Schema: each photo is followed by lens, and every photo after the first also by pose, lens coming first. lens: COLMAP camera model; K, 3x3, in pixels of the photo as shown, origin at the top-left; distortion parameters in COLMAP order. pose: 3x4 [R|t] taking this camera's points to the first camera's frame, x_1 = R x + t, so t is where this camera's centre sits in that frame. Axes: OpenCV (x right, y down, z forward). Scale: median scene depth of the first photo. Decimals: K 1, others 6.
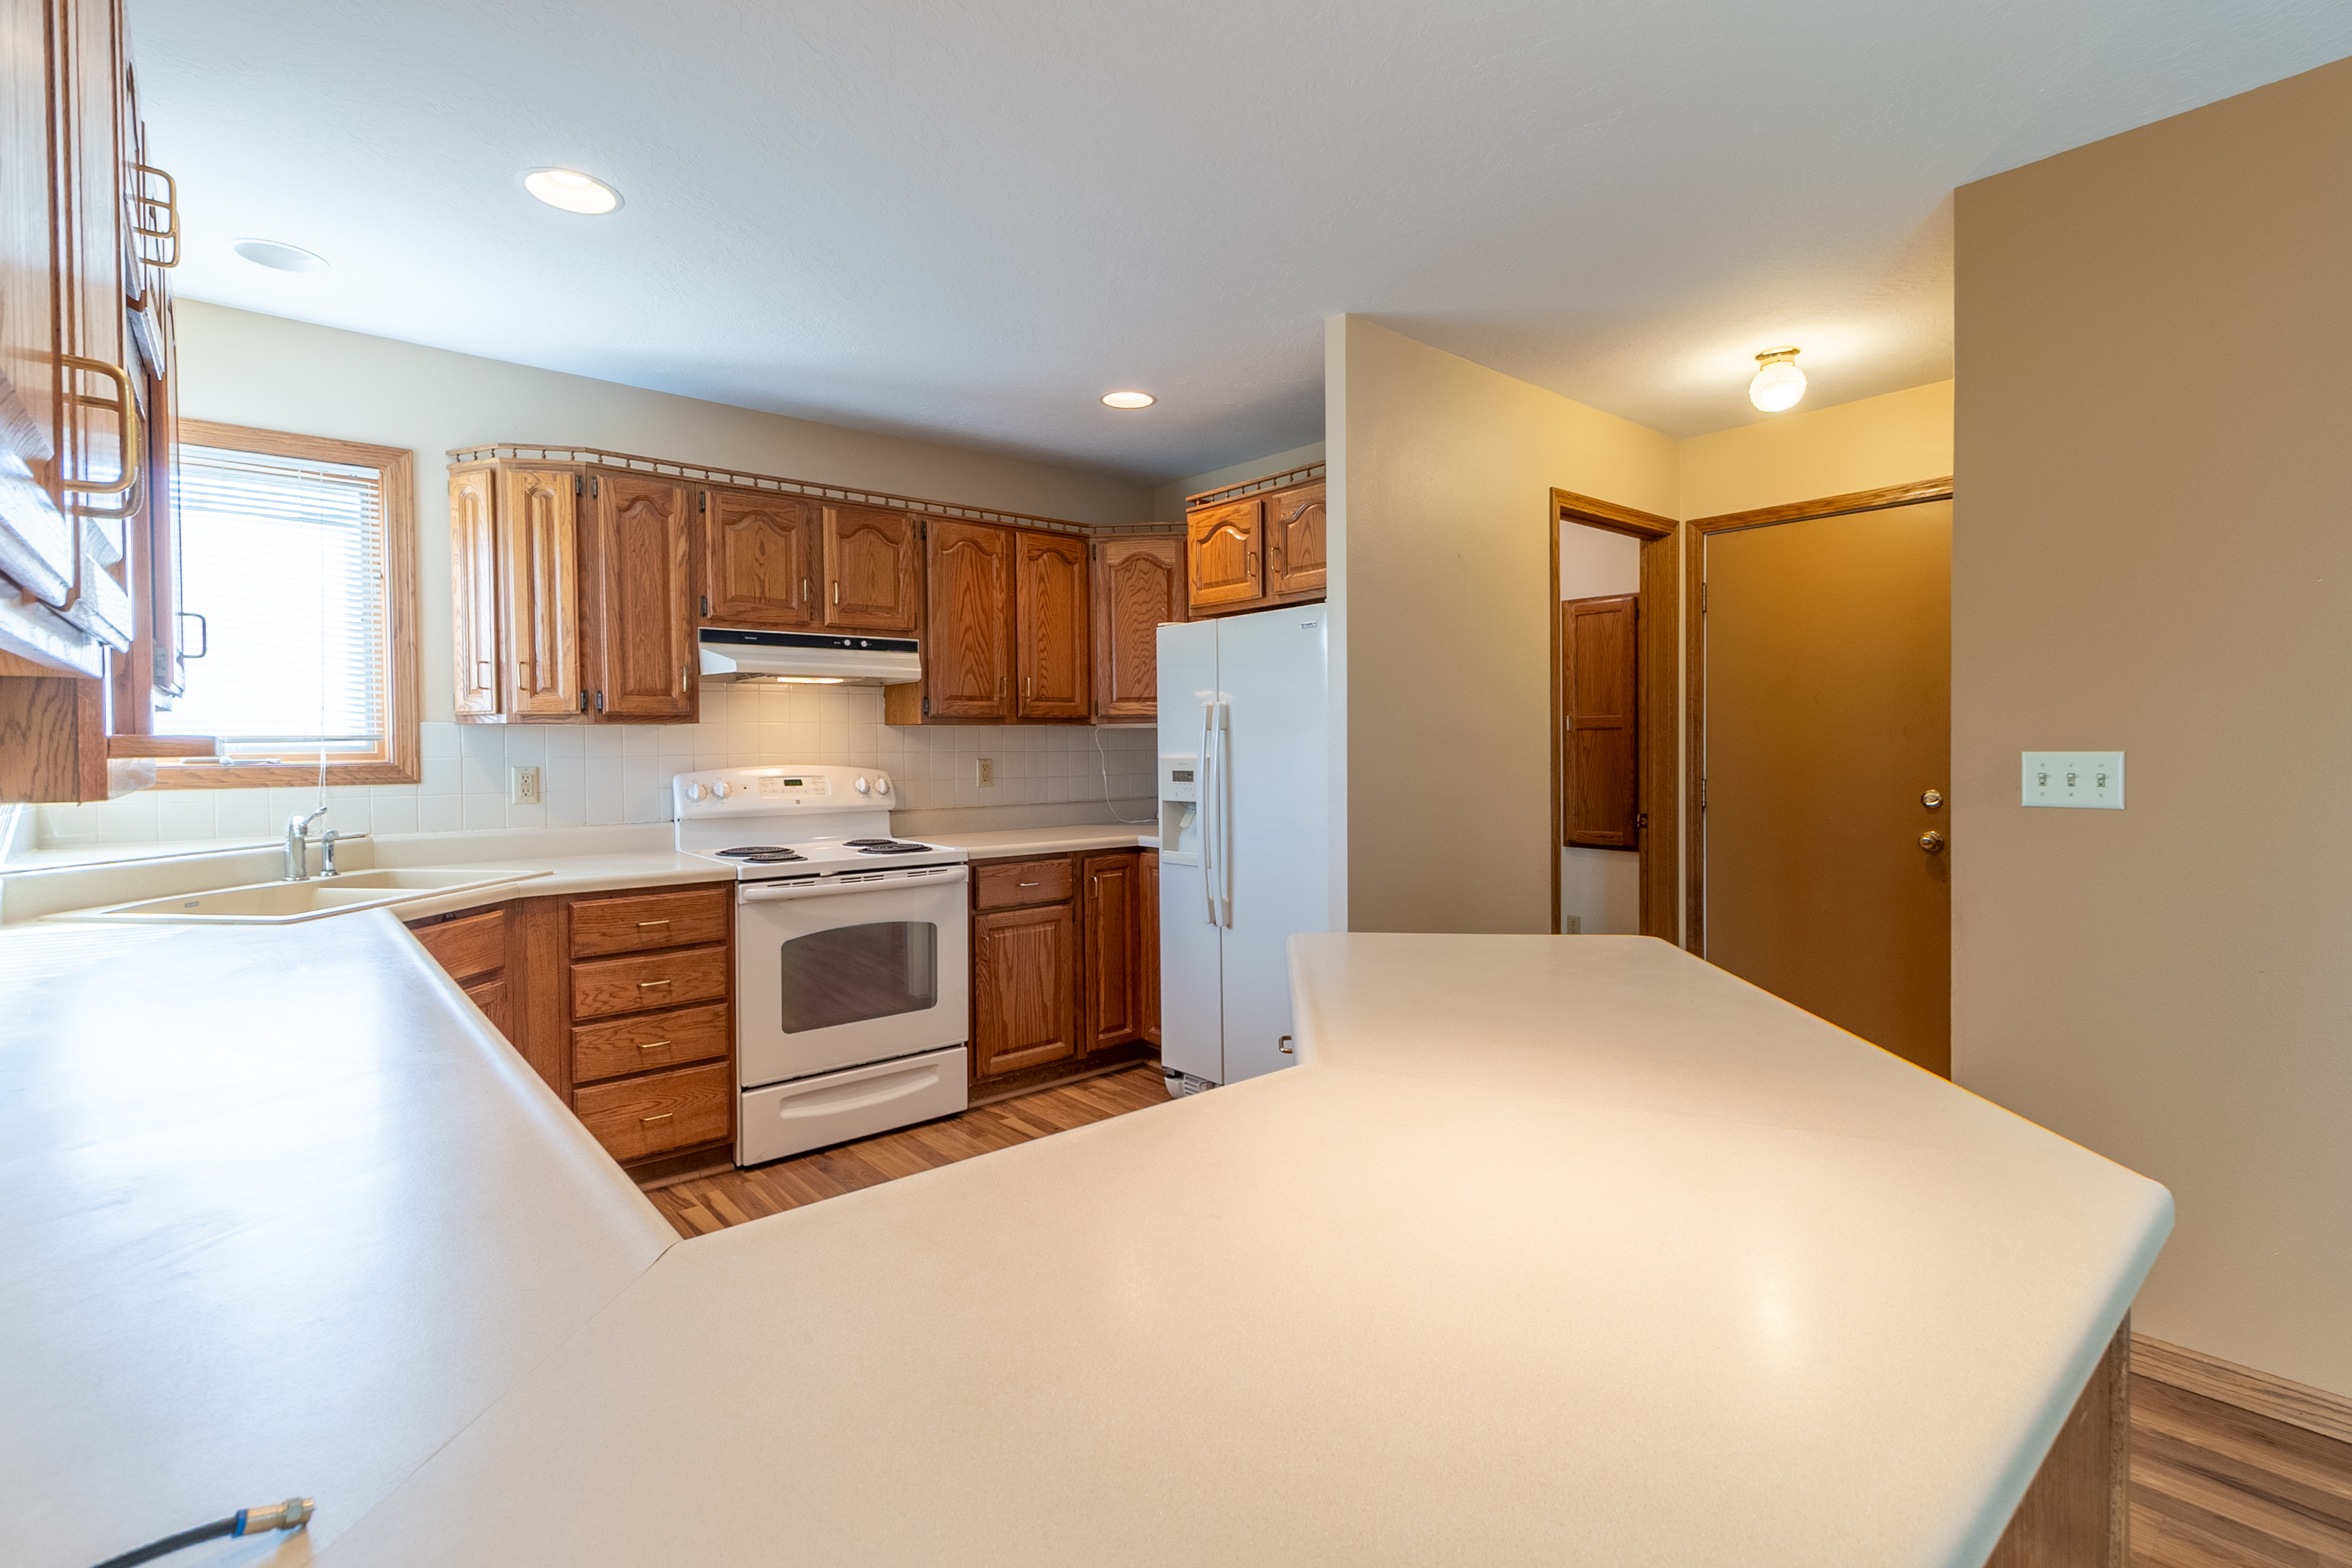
lens RADIAL K [[1088.8, 0, 1182.9], [0, 1088.8, 769.0], [0, 0, 1]] dist [0.012853, 0.000799]
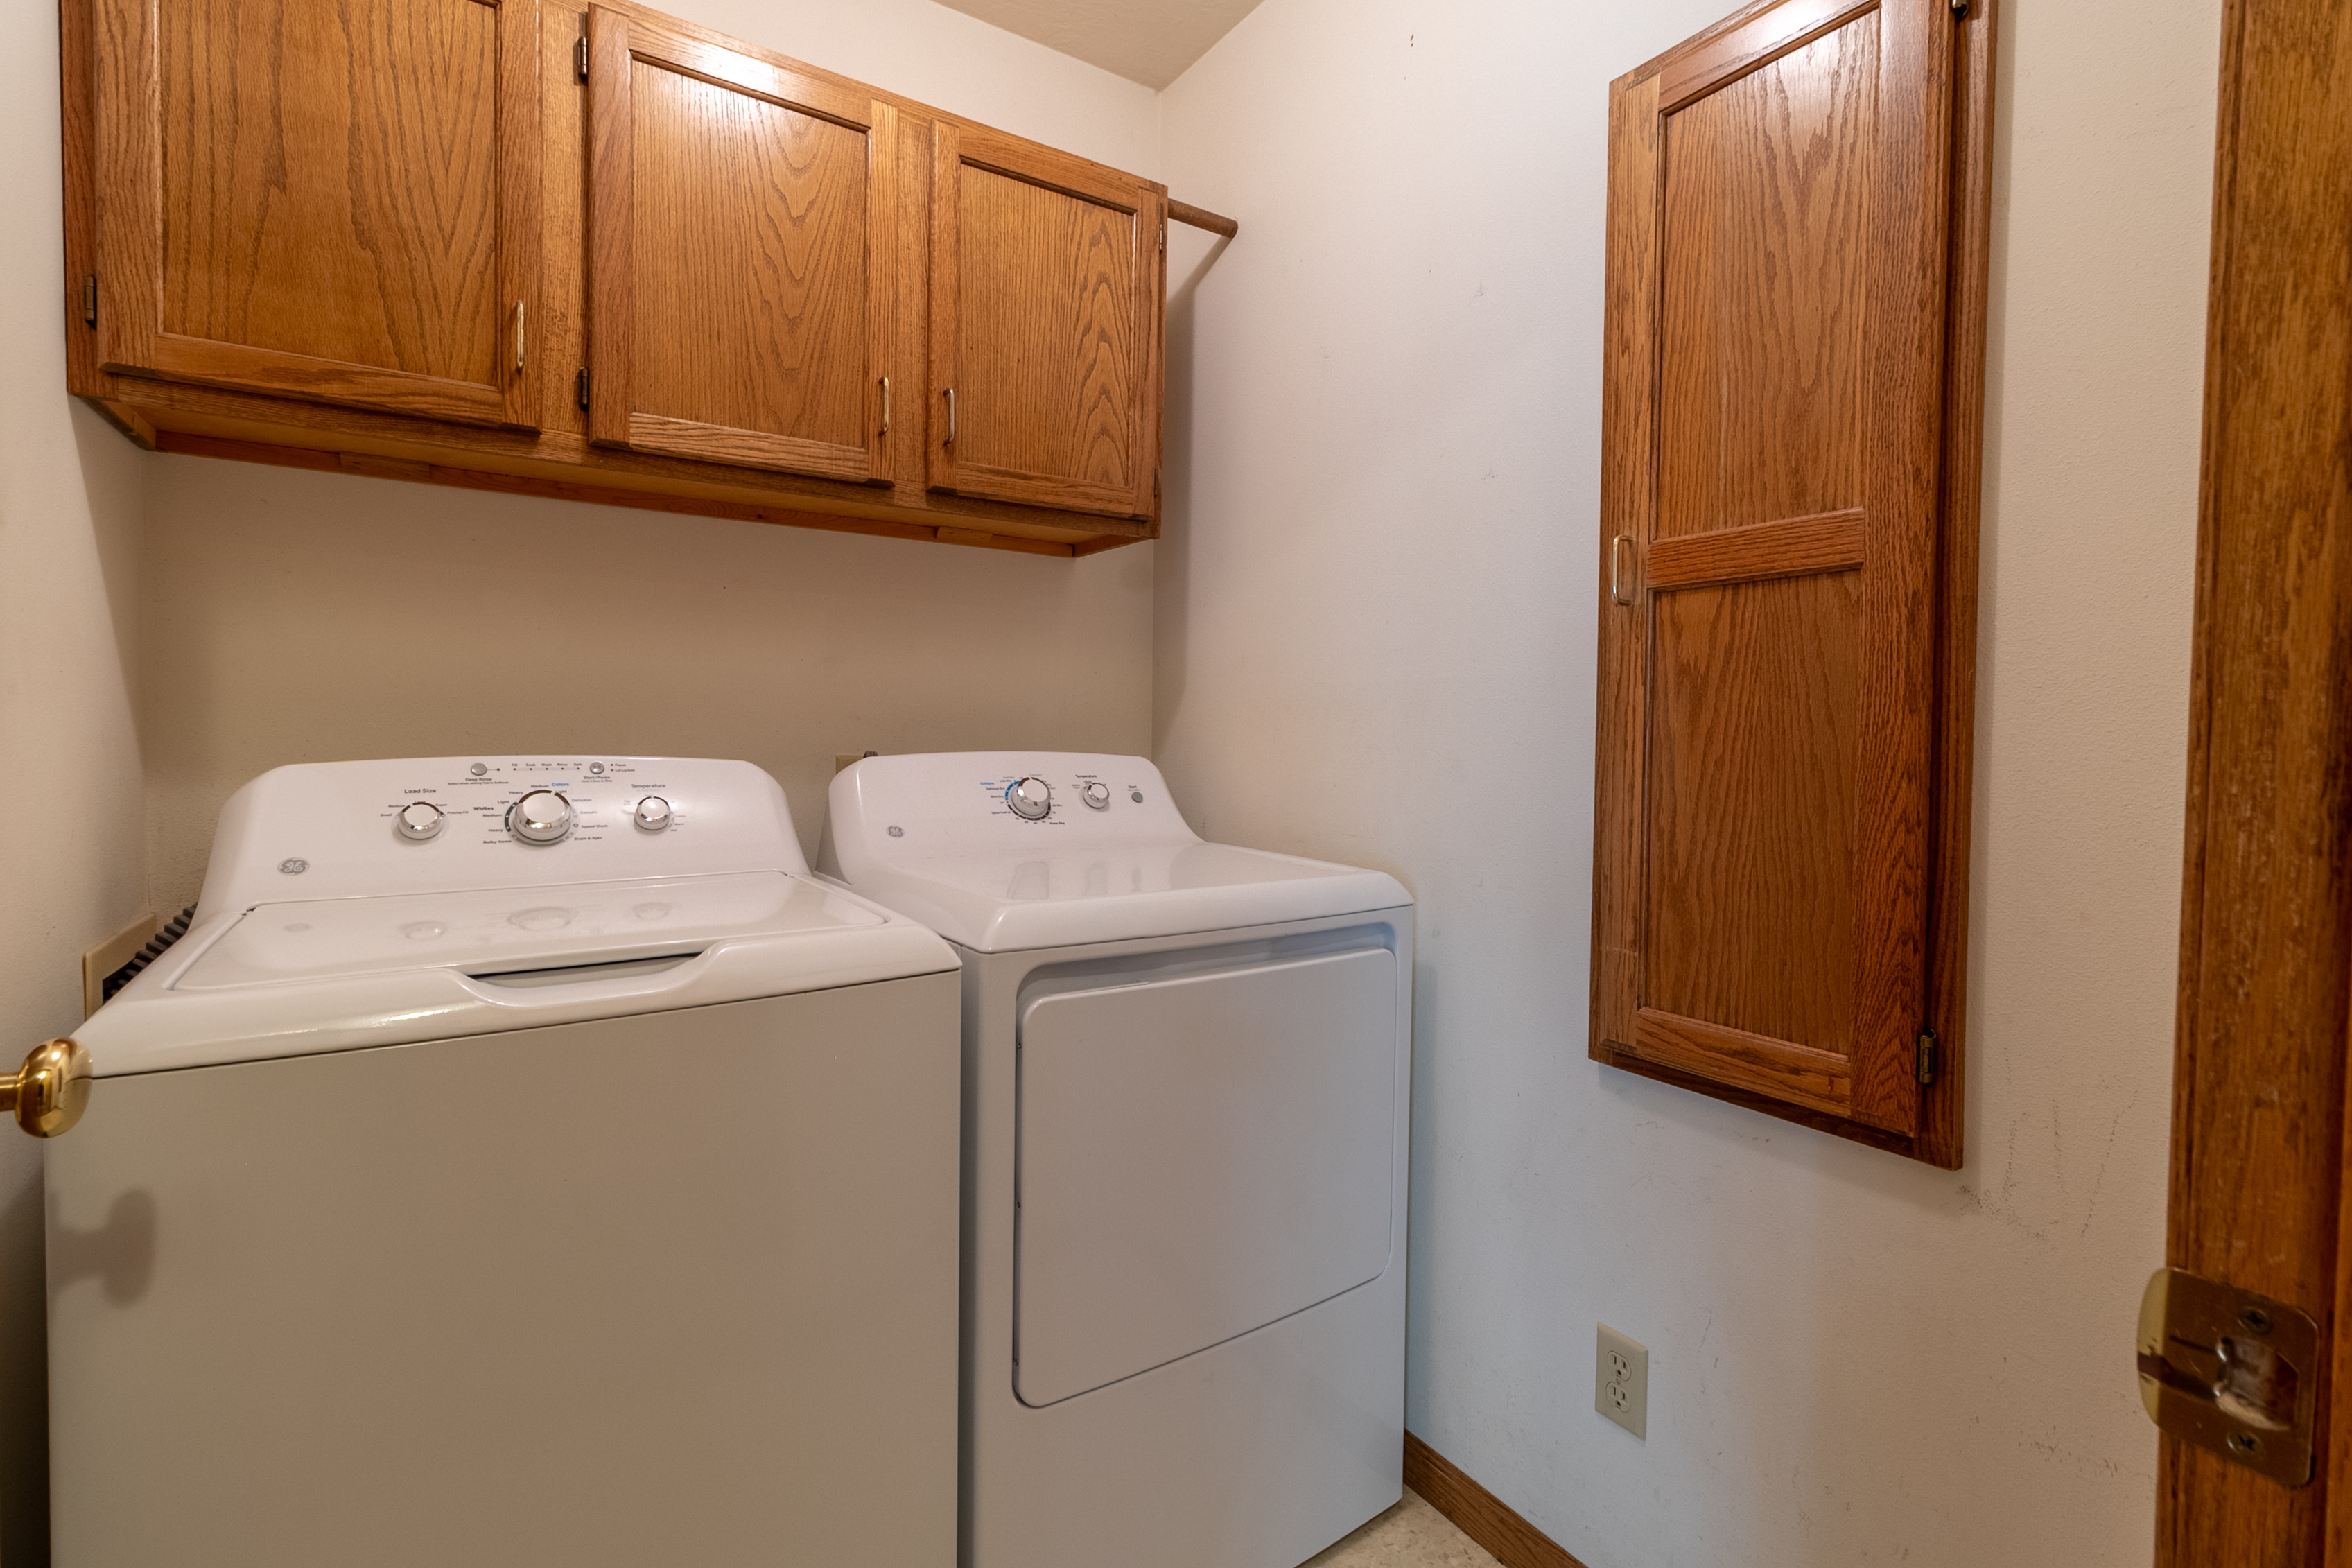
lens RADIAL K [[1088.8, 0, 1174.3], [0, 1088.8, 767.8], [0, 0, 1]] dist [0.012853, 0.000799]
pose [[0.992170, 0.021255, -0.123074, 0.286741], [-0.019386, 0.999678, 0.016363, 0.000827], [0.123382, -0.013848, 0.992263, 0.745808]]
